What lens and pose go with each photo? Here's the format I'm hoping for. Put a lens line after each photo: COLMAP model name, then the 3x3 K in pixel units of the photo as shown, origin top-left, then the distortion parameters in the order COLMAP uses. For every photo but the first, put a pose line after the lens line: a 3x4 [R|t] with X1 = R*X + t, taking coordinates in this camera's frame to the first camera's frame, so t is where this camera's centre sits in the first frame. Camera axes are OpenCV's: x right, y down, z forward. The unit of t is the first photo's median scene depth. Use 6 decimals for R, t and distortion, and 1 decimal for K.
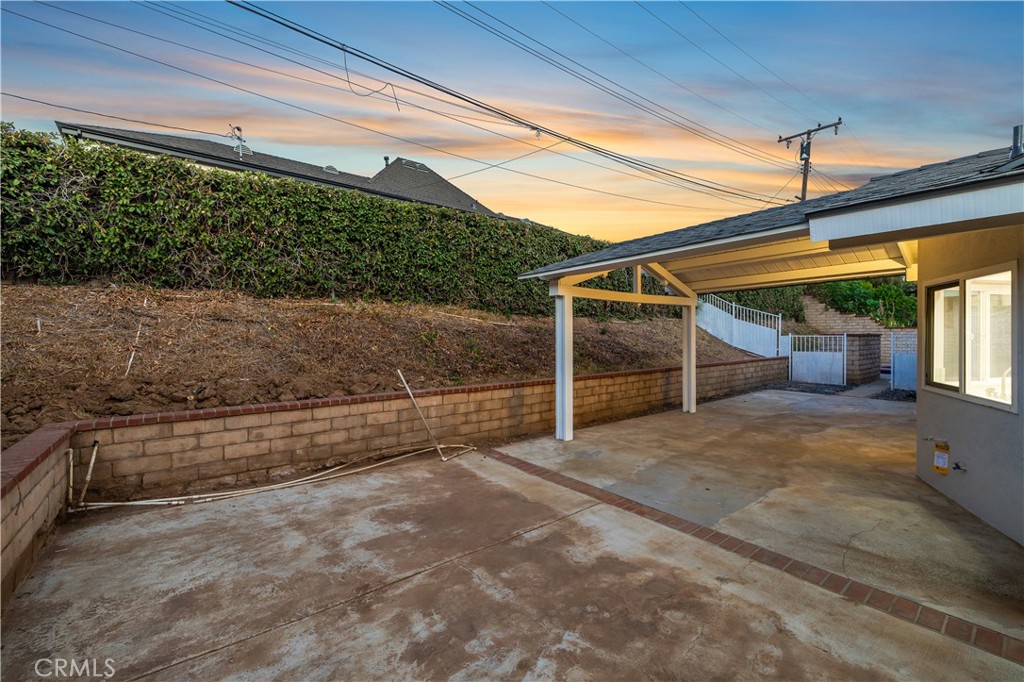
lens RADIAL K [[426.0, 0, 511.3], [0, 426.0, 338.9], [0, 0, 1]] dist [-0.002782, -0.000005]
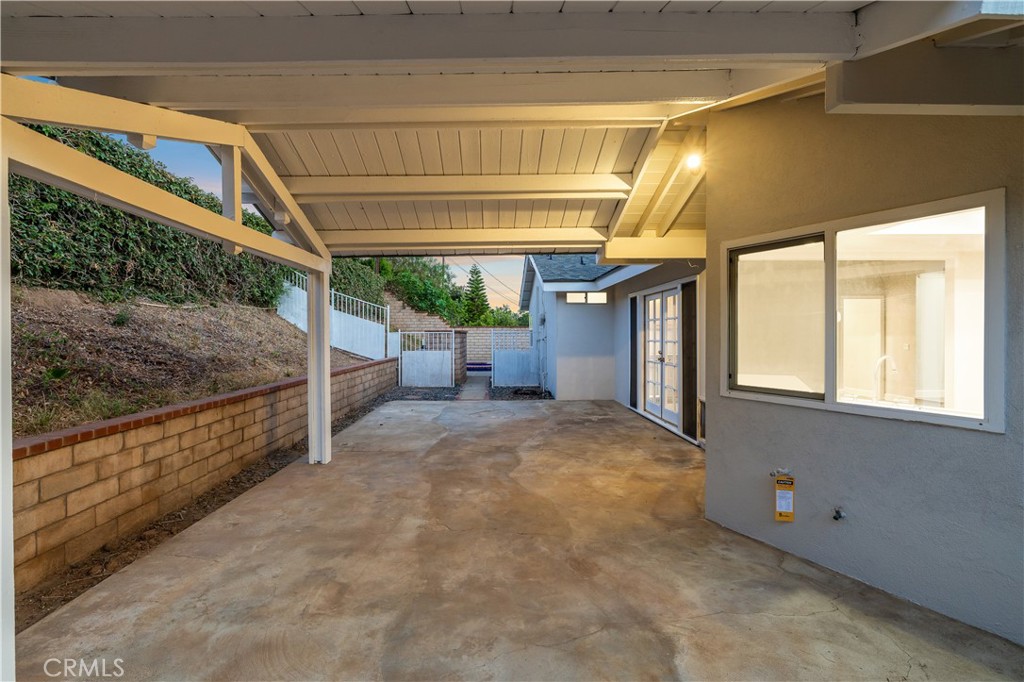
lens RADIAL K [[474.9, 0, 509.7], [0, 474.9, 339.6], [0, 0, 1]] dist [-0.006177, 0.000492]
pose [[0.603670, -0.006973, 0.797204, 0.103915], [0.009112, 0.999957, 0.001847, 0.015601], [-0.797182, 0.006150, 0.603707, 0.612569]]
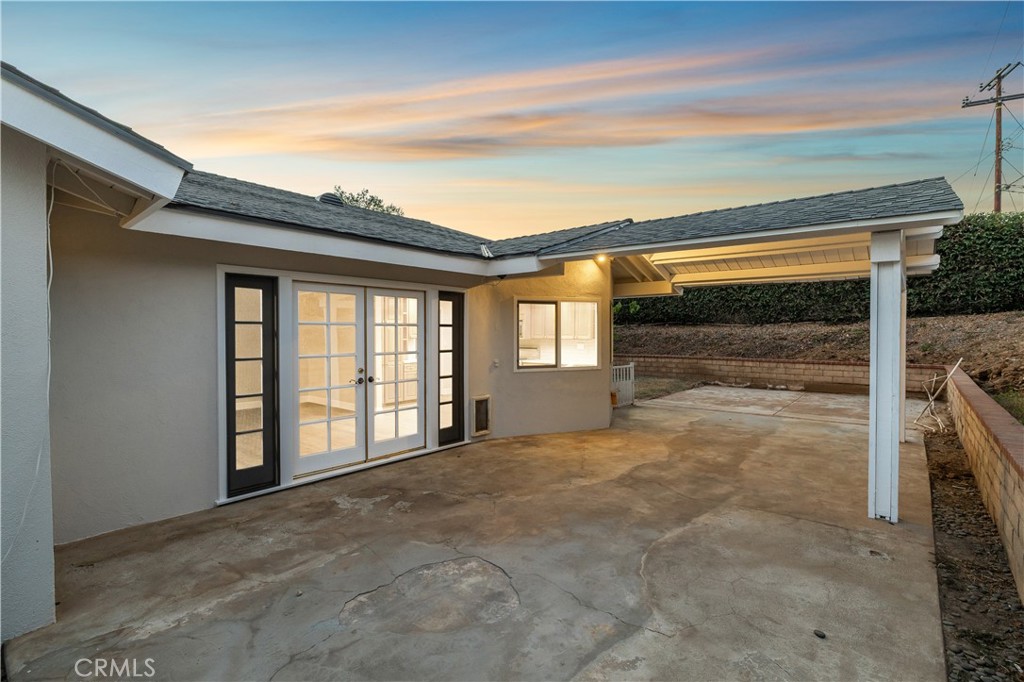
lens RADIAL K [[474.9, 0, 516.4], [0, 474.9, 337.9], [0, 0, 1]] dist [-0.006177, 0.000492]
pose [[-0.981411, 0.008410, -0.191732, 1.241103], [0.003929, 0.999710, 0.023738, -0.025512], [0.191876, 0.022543, -0.981160, 2.001186]]
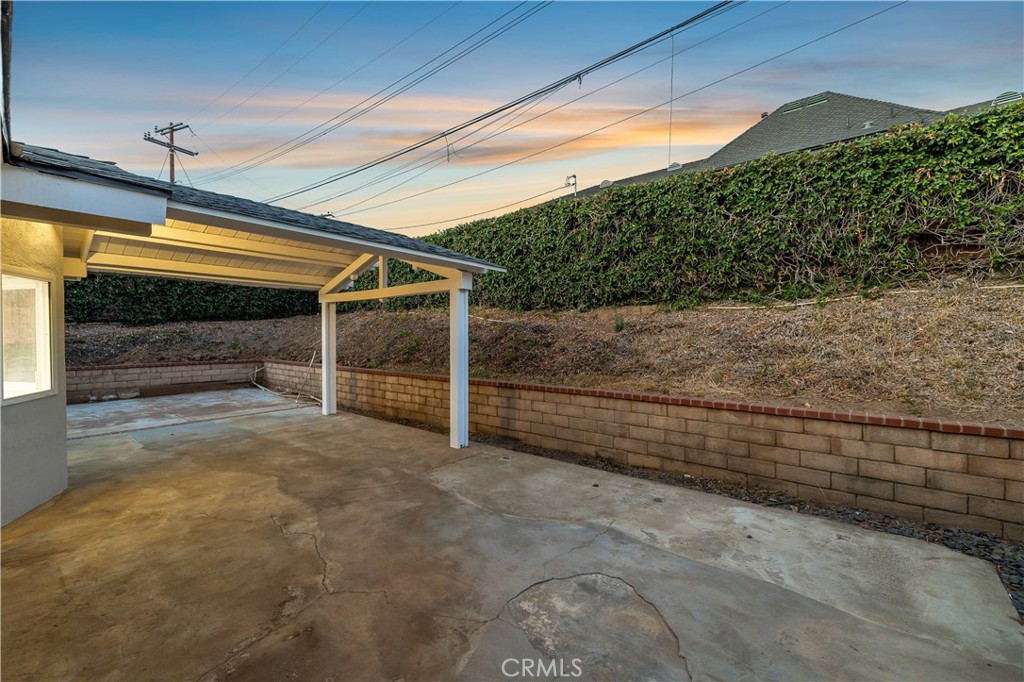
lens RADIAL K [[426.0, 0, 509.0], [0, 426.0, 339.2], [0, 0, 1]] dist [-0.002782, -0.000005]
pose [[0.192777, 0.018086, -0.981076, 1.581718], [-0.008296, 0.999824, 0.016801, -0.016094], [0.981208, 0.004901, 0.192893, 1.369540]]
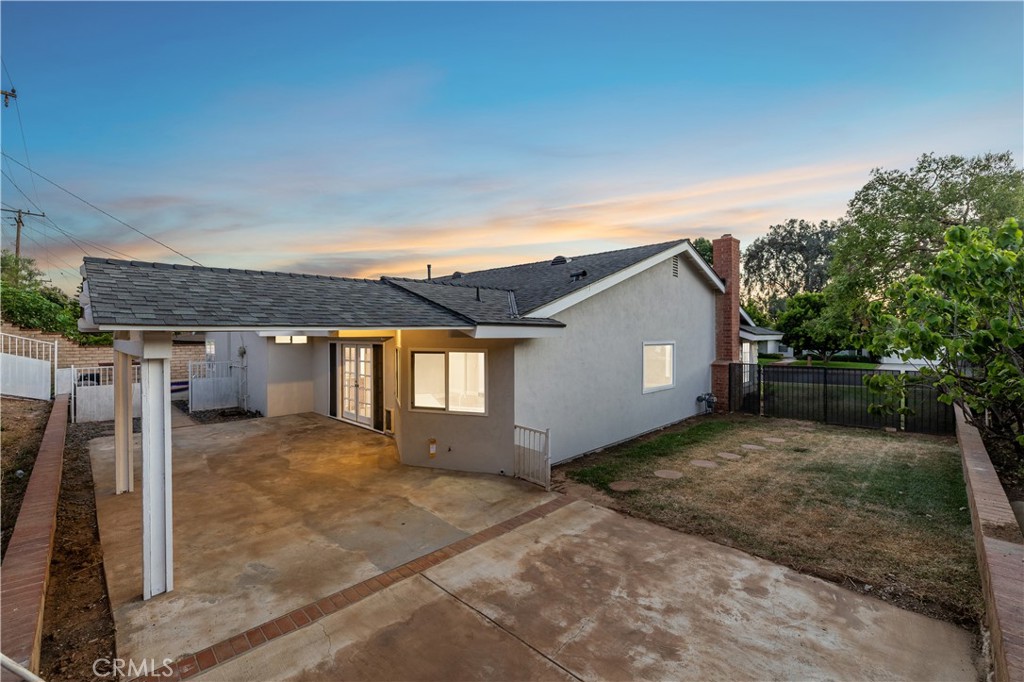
lens RADIAL K [[426.0, 0, 510.2], [0, 426.0, 339.2], [0, 0, 1]] dist [-0.002782, -0.000005]
pose [[-0.119007, -0.004580, 0.992883, -0.571765], [0.011613, 0.999915, 0.006004, -0.131486], [-0.992825, 0.012245, -0.118944, 0.605833]]
